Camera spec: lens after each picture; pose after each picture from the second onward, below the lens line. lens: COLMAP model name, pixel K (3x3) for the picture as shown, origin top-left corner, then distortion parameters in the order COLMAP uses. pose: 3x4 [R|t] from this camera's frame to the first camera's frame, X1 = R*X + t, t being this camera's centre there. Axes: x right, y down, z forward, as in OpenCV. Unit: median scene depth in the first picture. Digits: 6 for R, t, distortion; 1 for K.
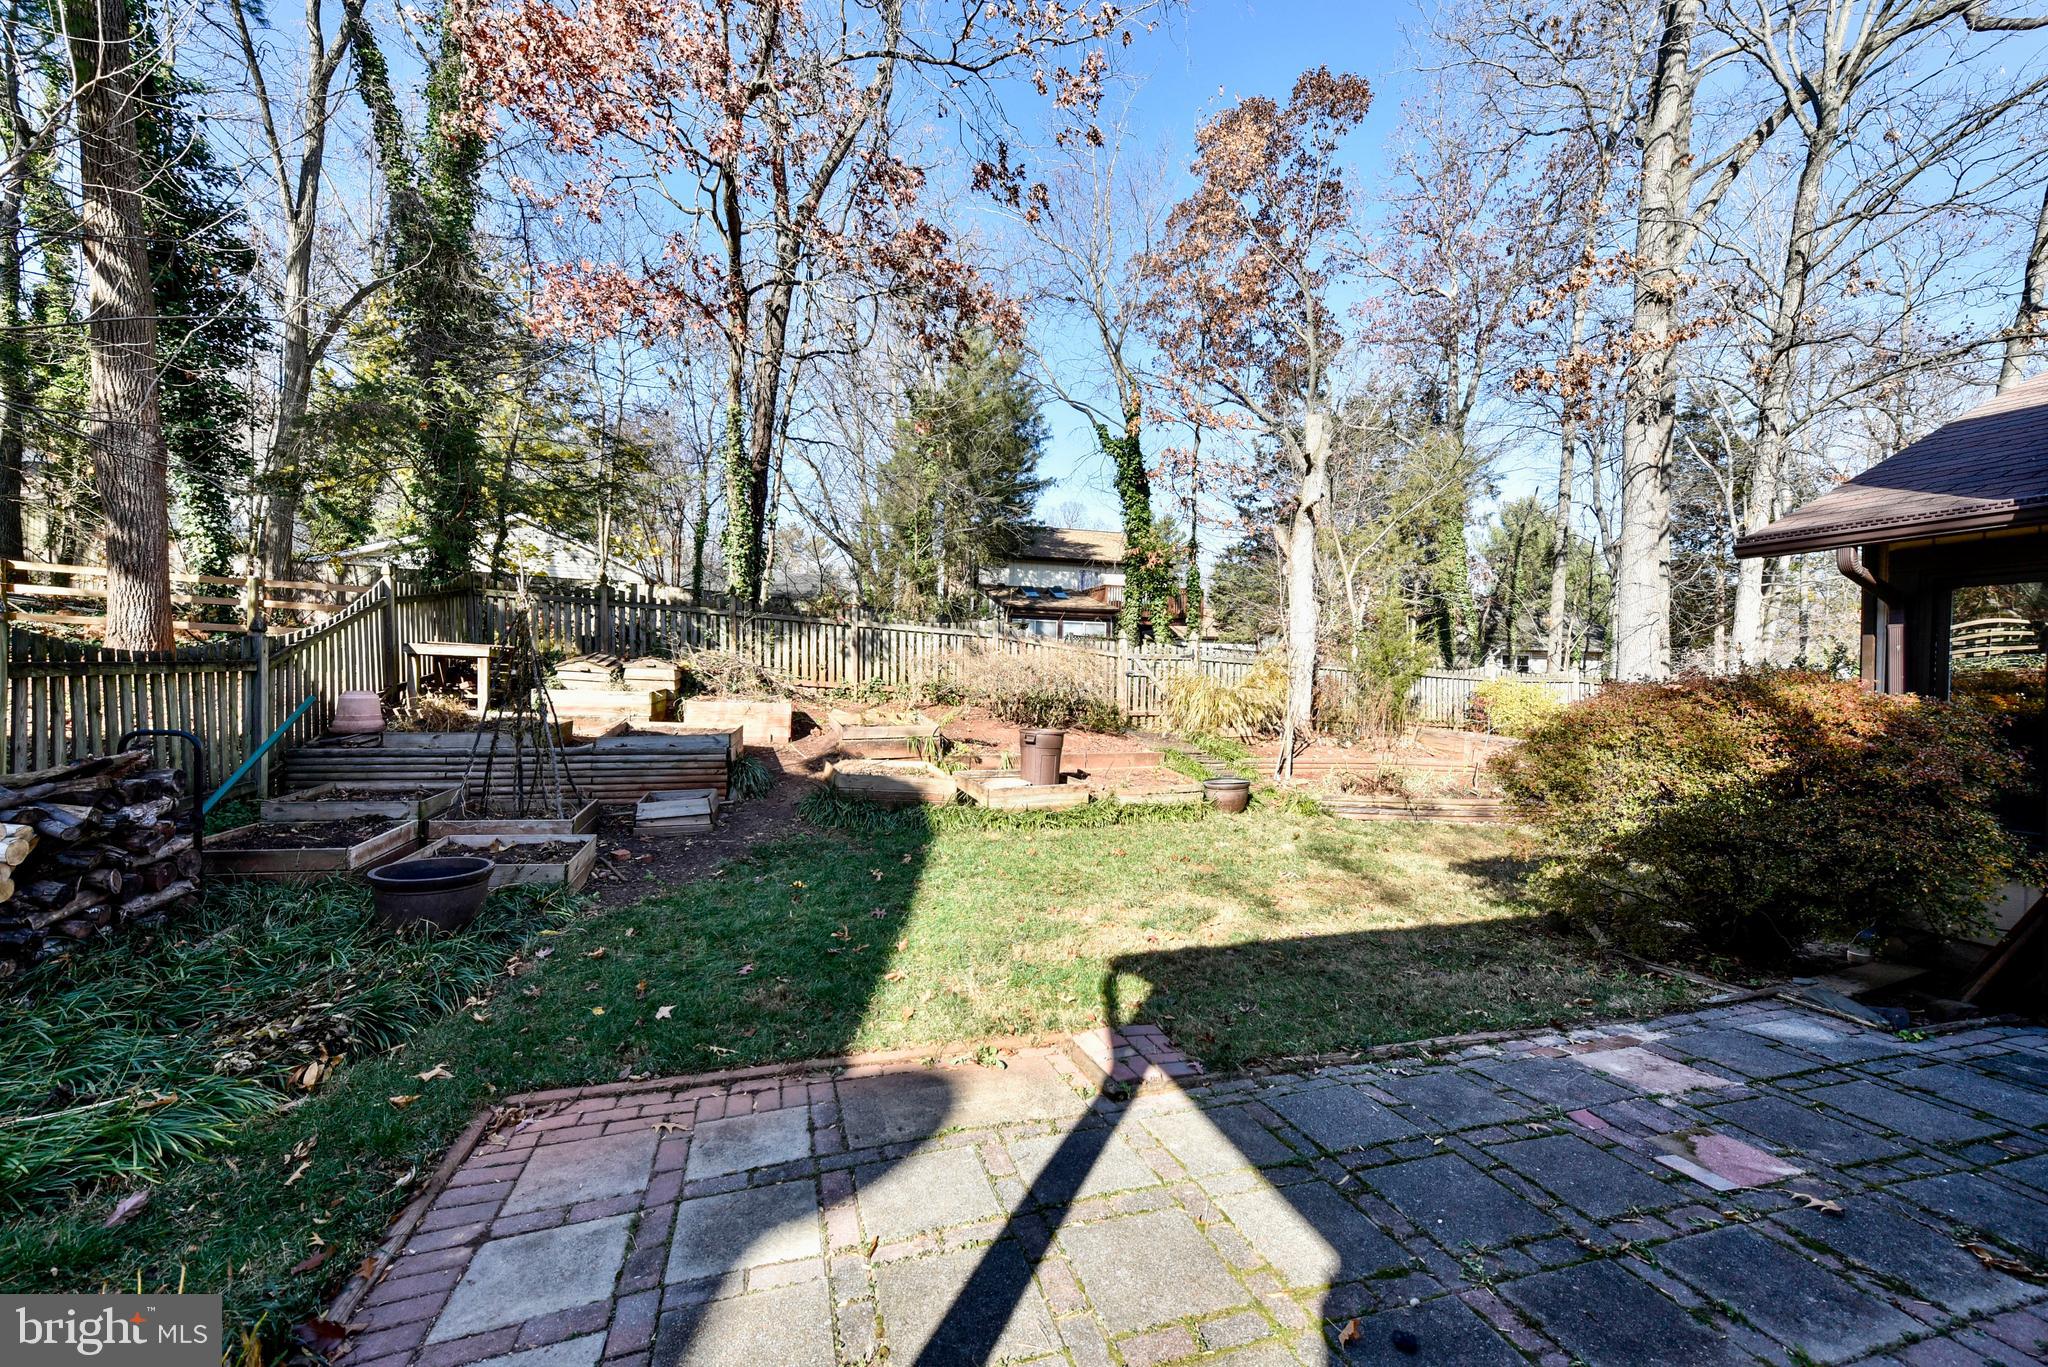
lens RADIAL K [[800.1, 0, 1015.3], [0, 800.1, 692.2], [0, 0, 1]] dist [0.020243, 0.000120]
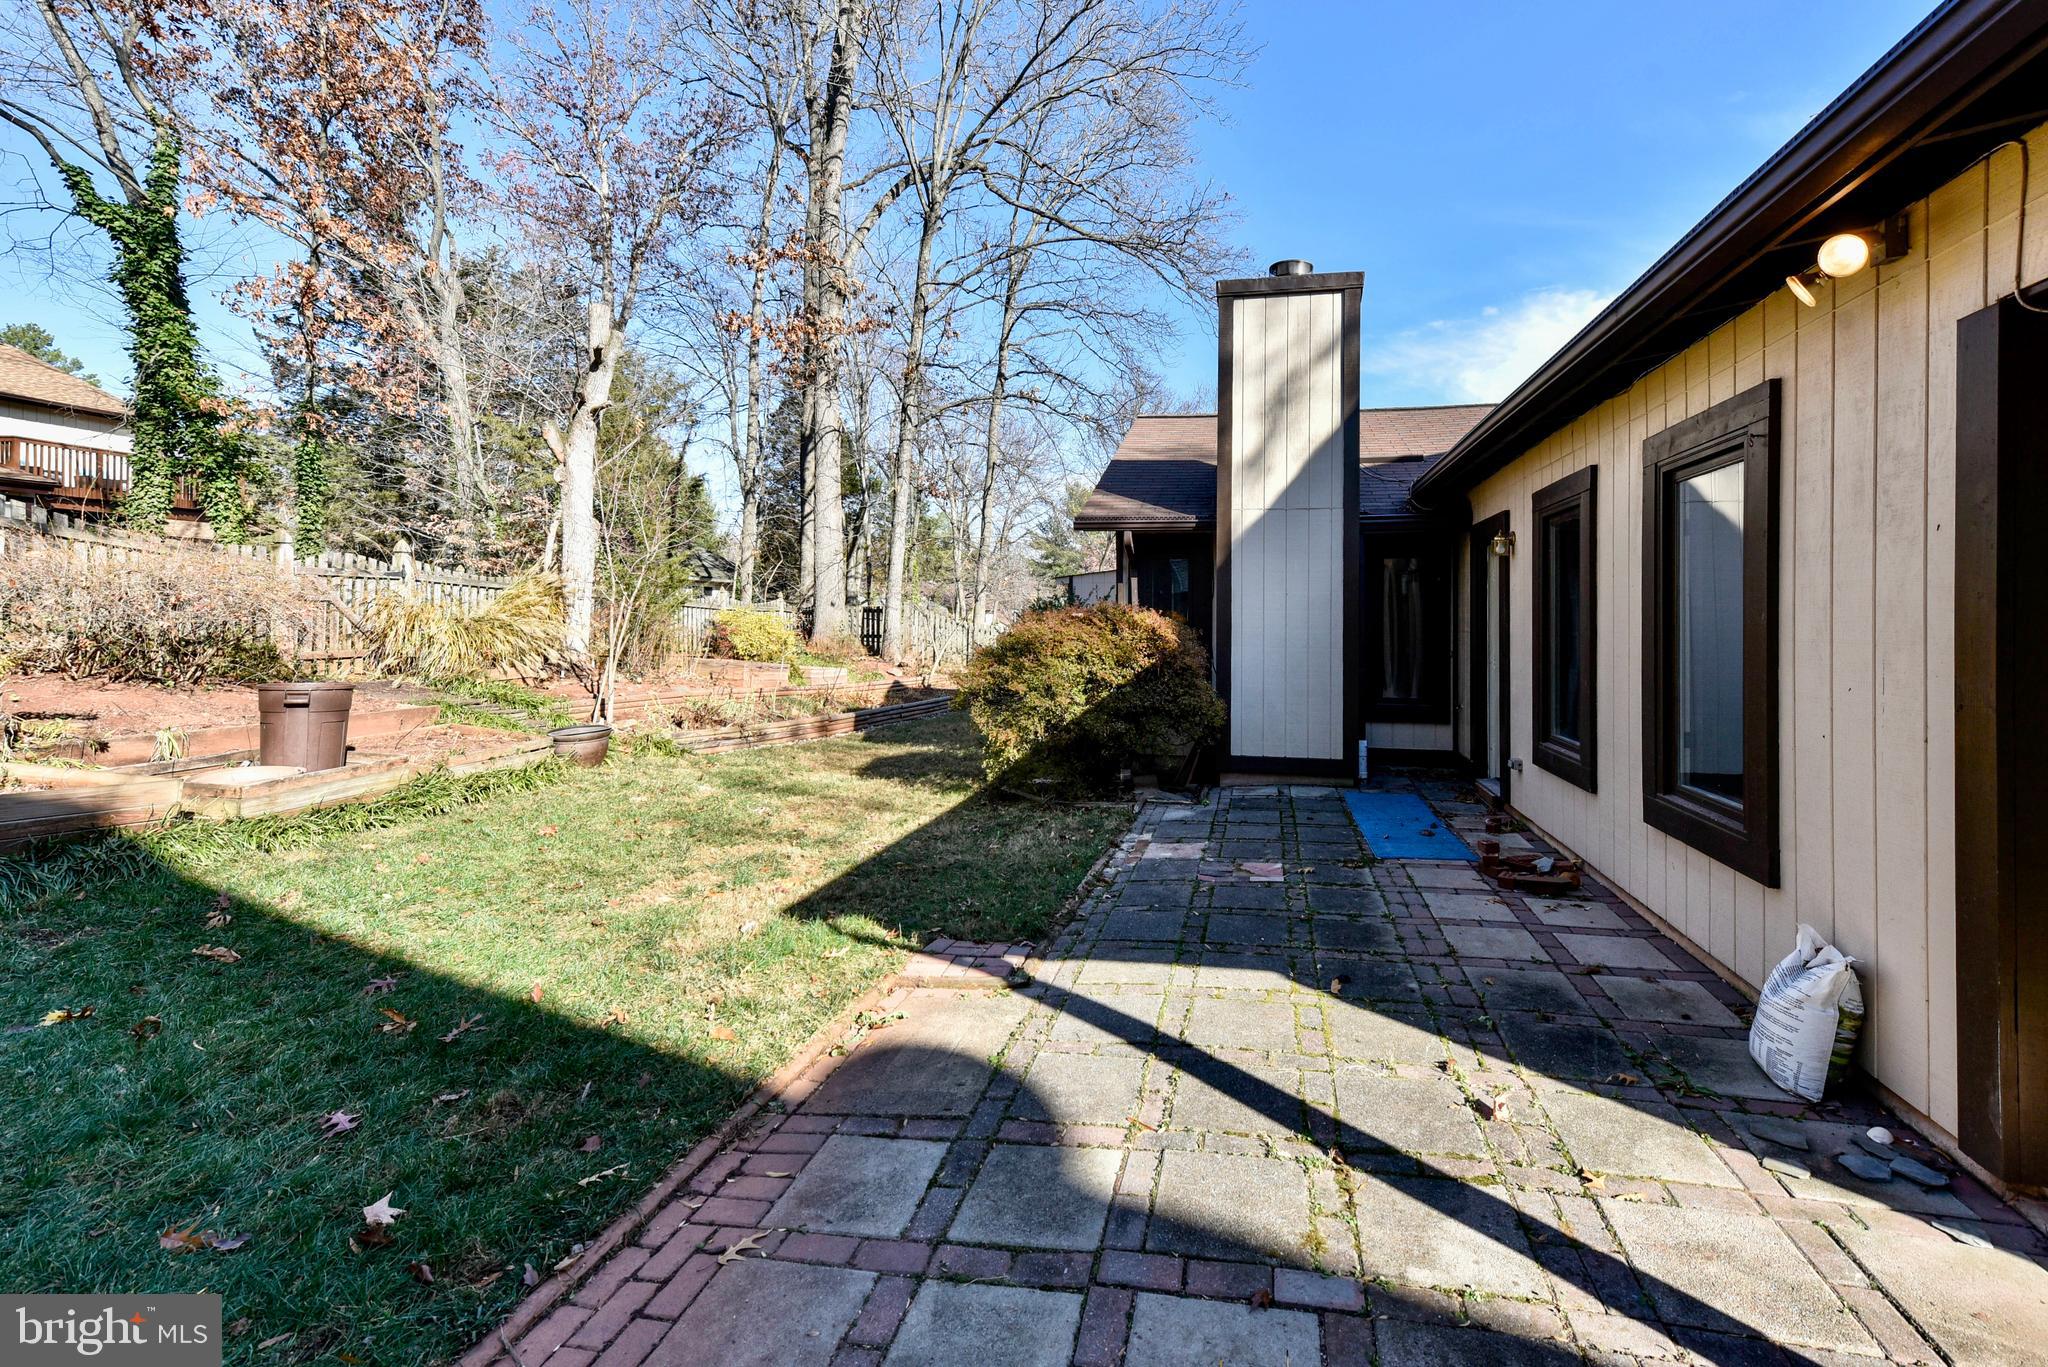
lens RADIAL K [[865.3, 0, 1094.4], [0, 865.3, 621.7], [0, 0, 1]] dist [0.017197, -0.000059]
pose [[0.471903, -0.009124, 0.881603, -0.797168], [0.008586, 0.999947, 0.005752, -0.004657], [-0.881608, 0.004855, 0.471957, 0.311451]]
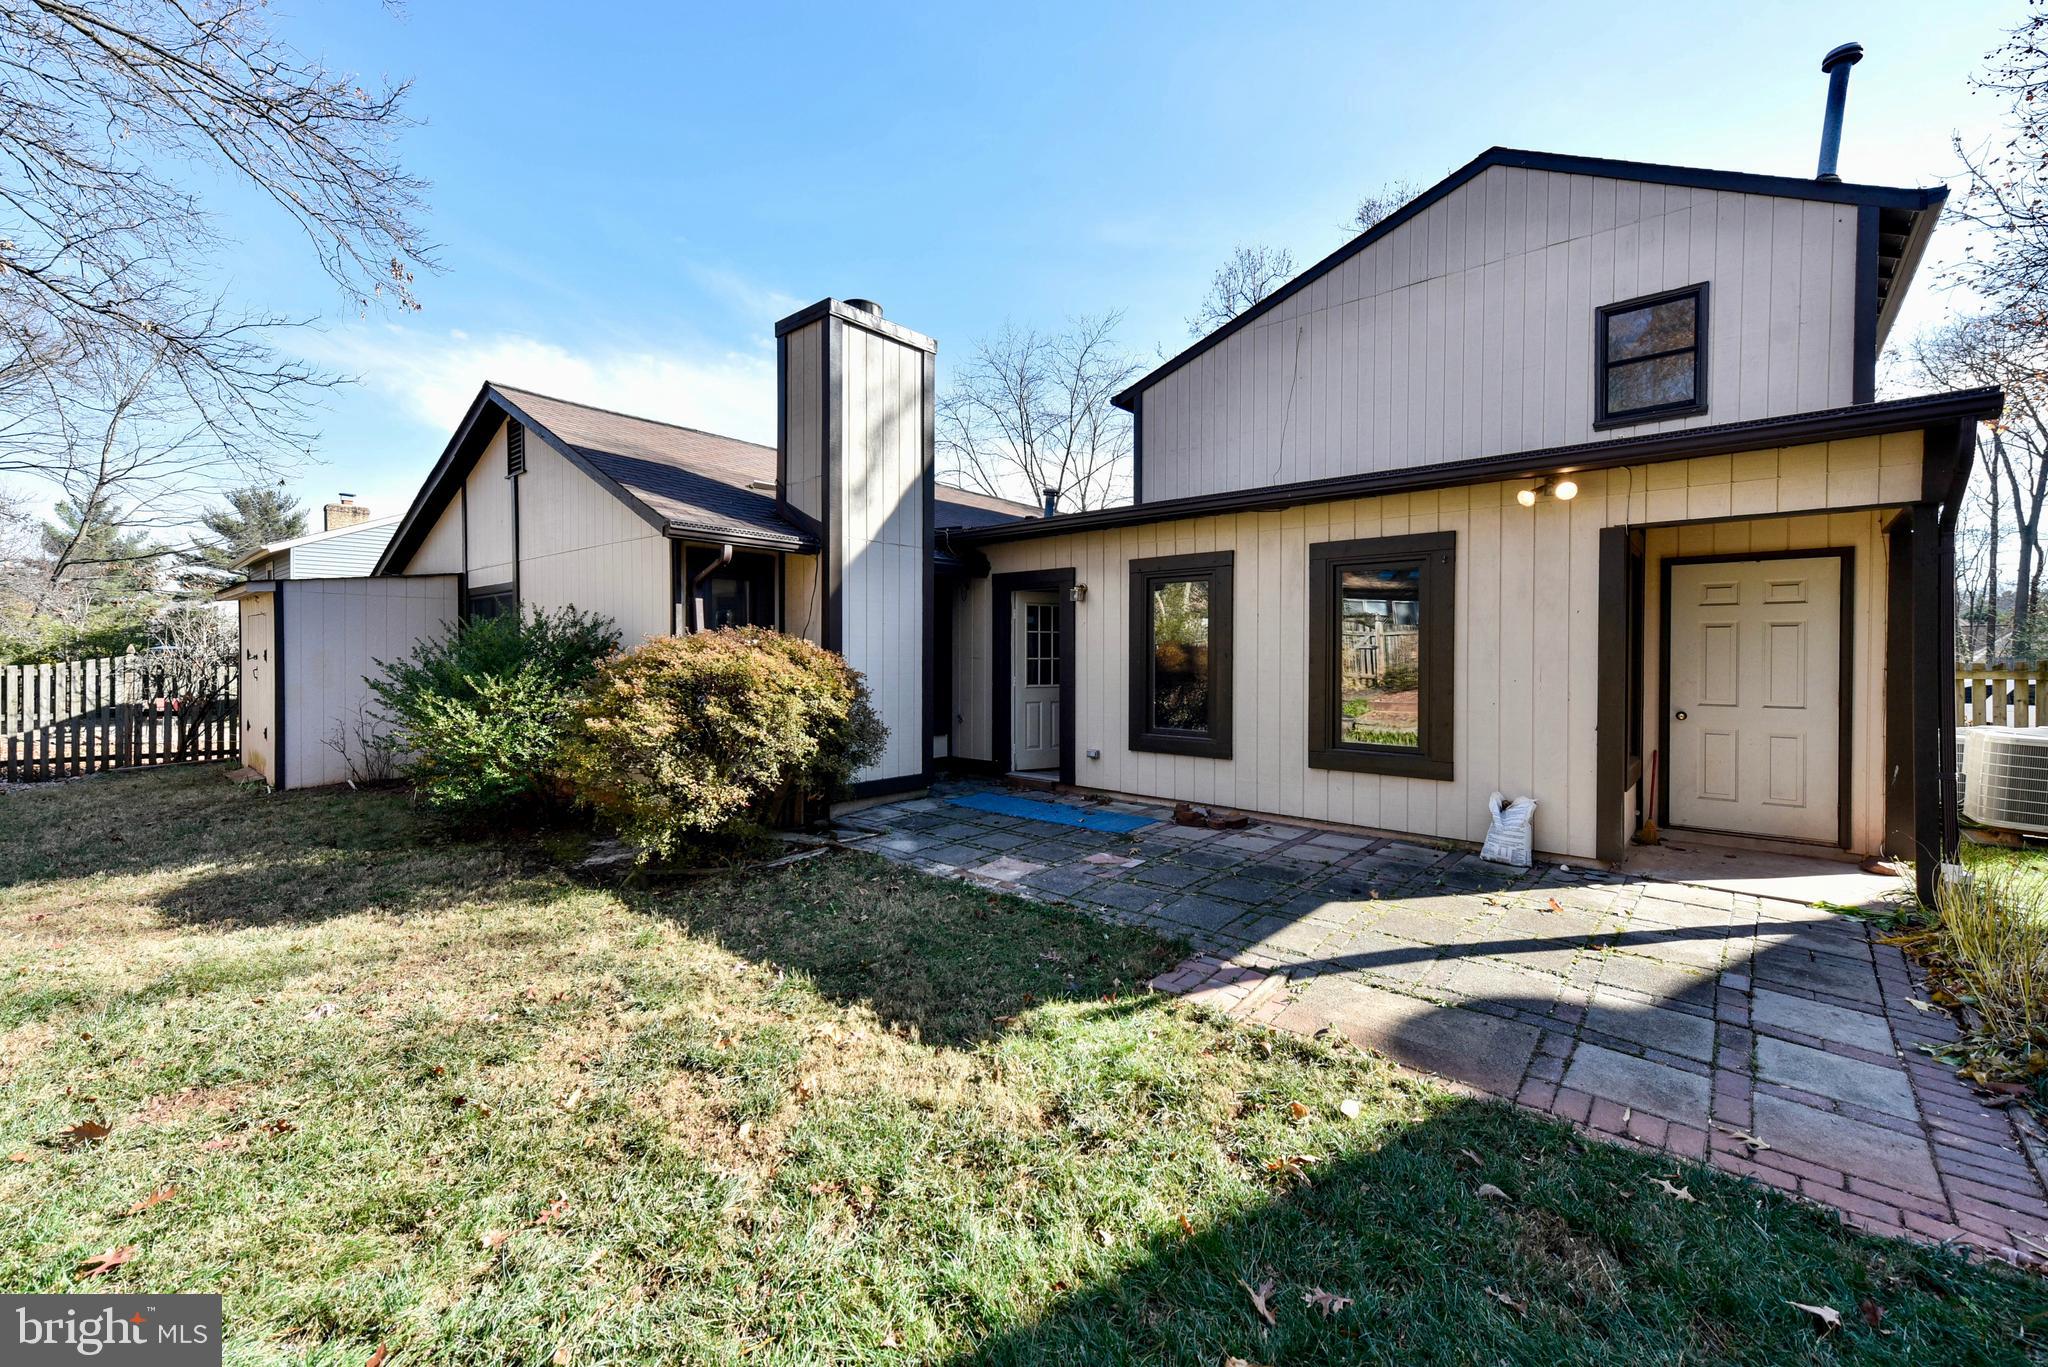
lens RADIAL K [[816.6, 0, 1019.1], [0, 816.6, 653.6], [0, 0, 1]] dist [0.017023, -0.000014]
pose [[-0.524506, -0.012020, 0.851322, -0.659529], [-0.004083, 0.999924, 0.011603, -0.003226], [-0.851397, 0.002610, -0.524516, 1.817767]]
